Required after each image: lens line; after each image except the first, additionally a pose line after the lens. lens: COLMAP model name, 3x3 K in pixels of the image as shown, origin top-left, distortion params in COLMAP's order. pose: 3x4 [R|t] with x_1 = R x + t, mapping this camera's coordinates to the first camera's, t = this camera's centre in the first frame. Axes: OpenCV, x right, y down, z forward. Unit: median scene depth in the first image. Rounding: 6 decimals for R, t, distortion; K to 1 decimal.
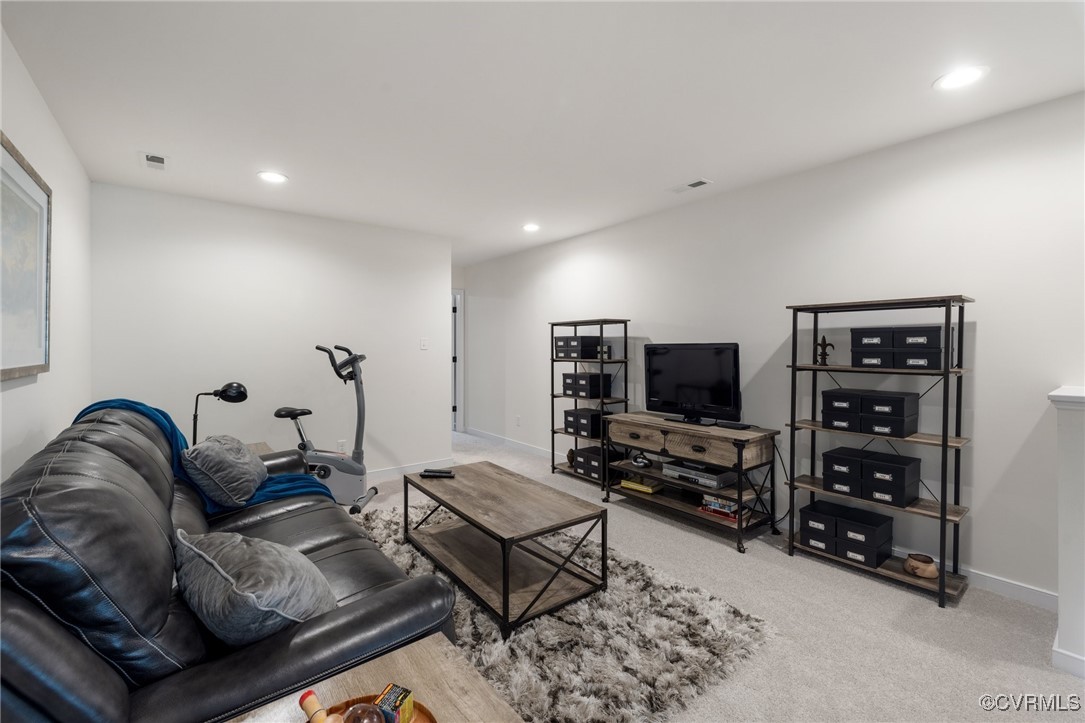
lens RADIAL K [[464.4, 0, 538.5], [0, 464.4, 351.3], [0, 0, 1]] dist [0.000623, 0.000117]
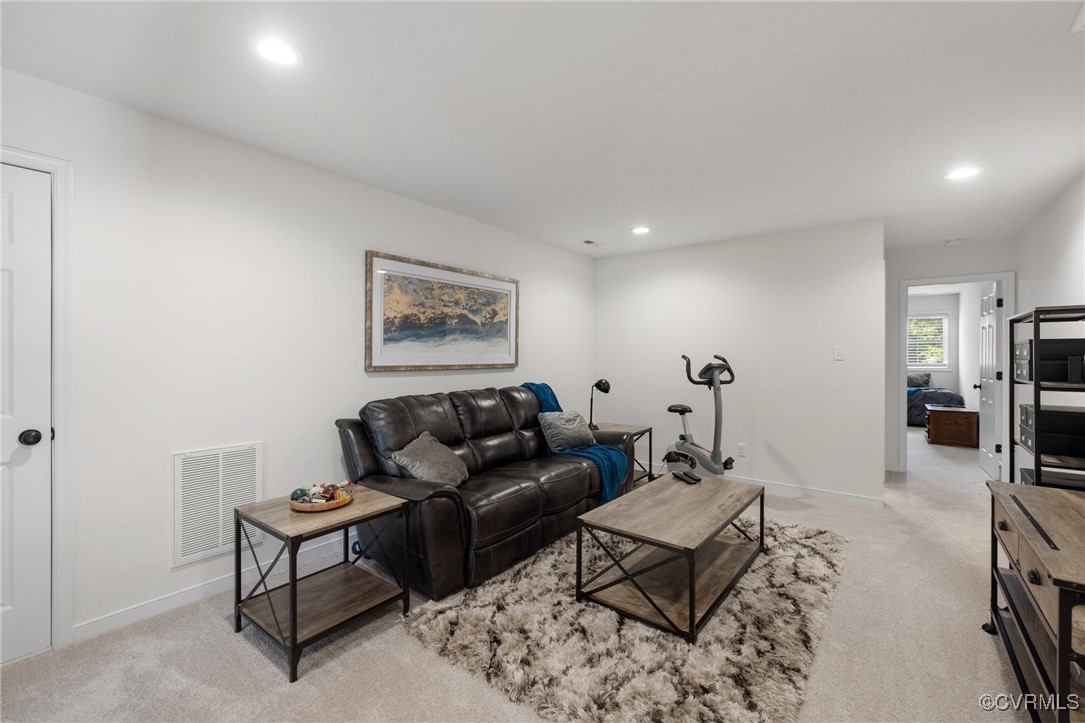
lens RADIAL K [[464.4, 0, 538.5], [0, 464.4, 351.3], [0, 0, 1]] dist [0.000623, 0.000117]
pose [[0.255877, -0.001619, -0.966708, 0.857679], [-0.015380, 0.999865, -0.005746, -0.012973], [0.966587, 0.016339, 0.255817, 0.479779]]
